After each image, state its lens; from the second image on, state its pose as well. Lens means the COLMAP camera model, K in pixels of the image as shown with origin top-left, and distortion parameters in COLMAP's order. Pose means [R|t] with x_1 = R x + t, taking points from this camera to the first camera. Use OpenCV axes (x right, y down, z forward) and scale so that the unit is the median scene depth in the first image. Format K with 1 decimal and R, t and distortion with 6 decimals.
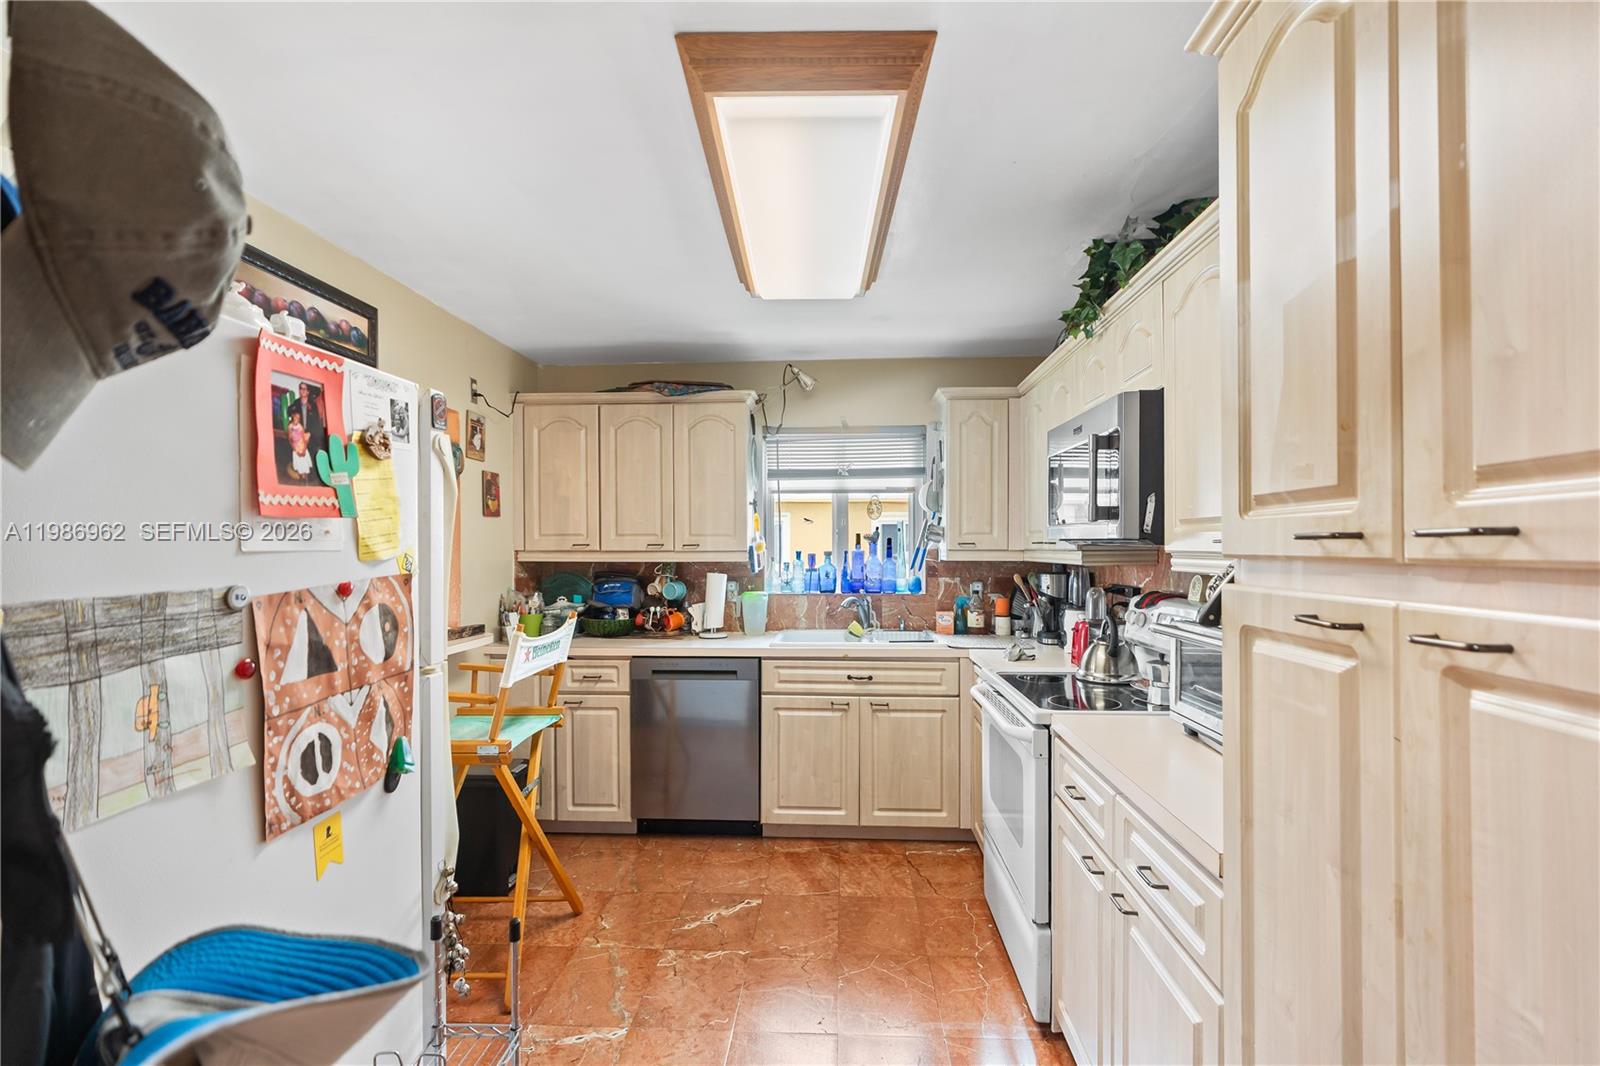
lens RADIAL K [[715.6, 0, 797.4], [0, 715.6, 540.9], [0, 0, 1]] dist [0.000800, 0.000079]
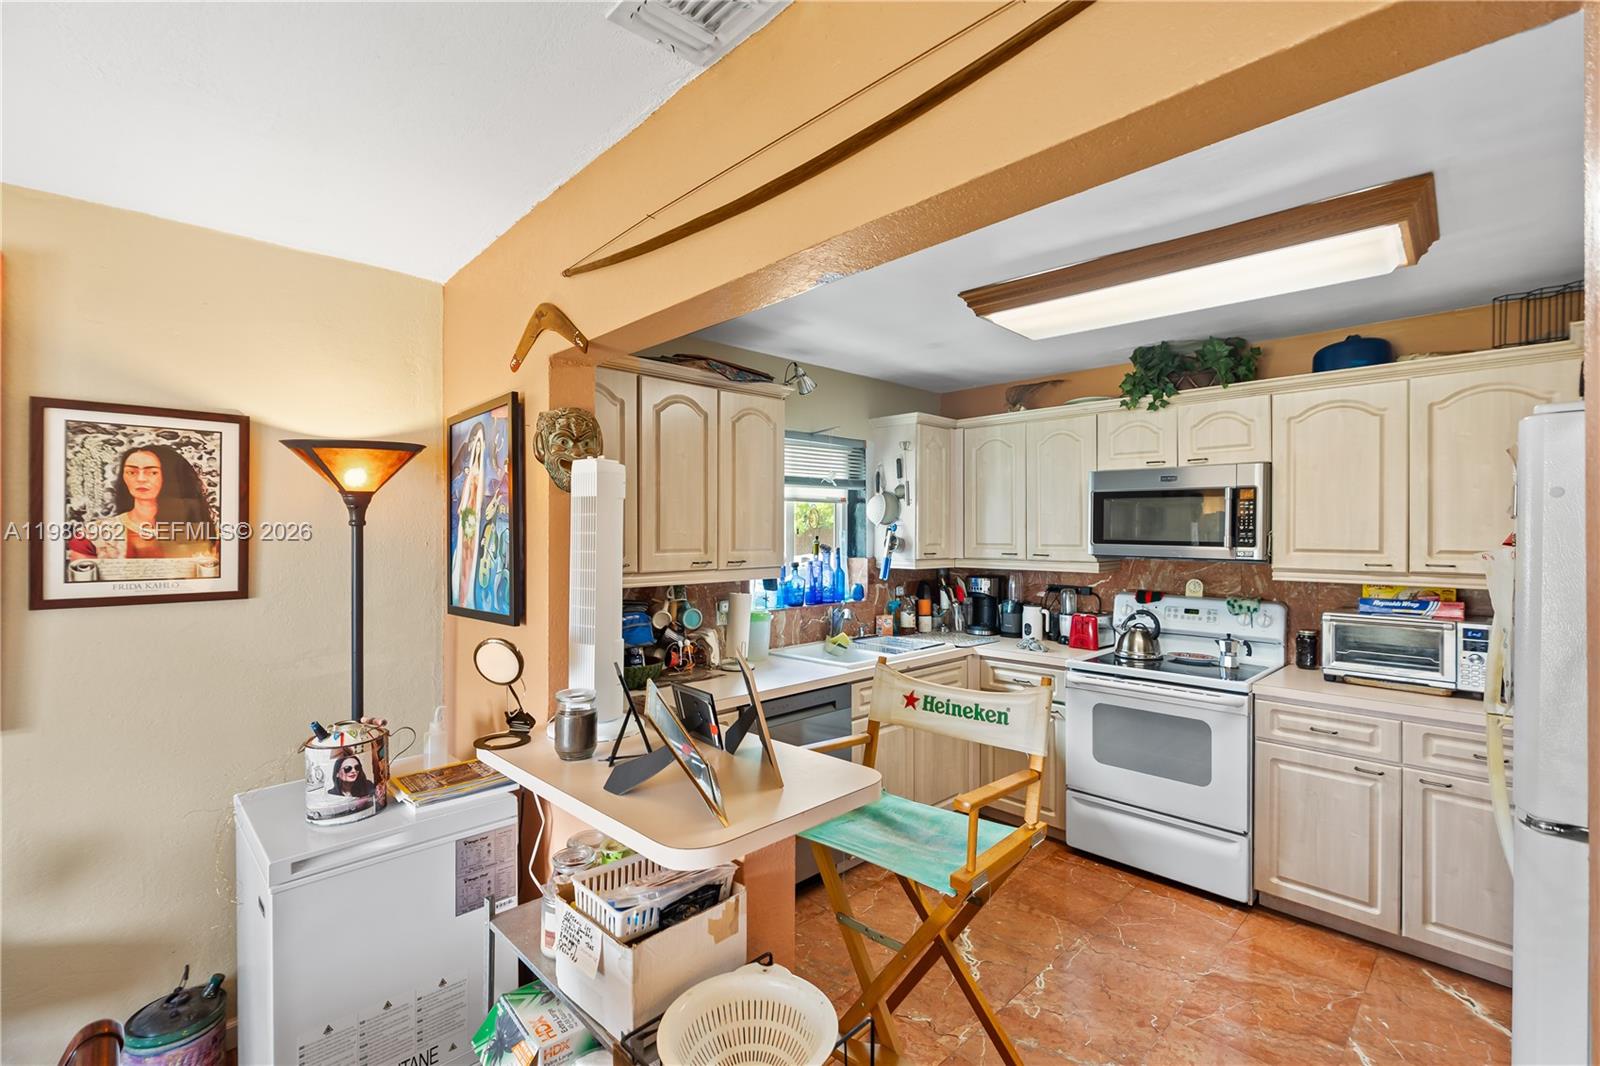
lens RADIAL K [[715.6, 0, 797.4], [0, 715.6, 540.9], [0, 0, 1]] dist [0.000800, 0.000079]
pose [[0.686792, -0.008545, 0.726804, -0.685520], [-0.007190, 0.999802, 0.018549, -0.033565], [-0.726819, -0.017965, 0.686594, 0.367261]]
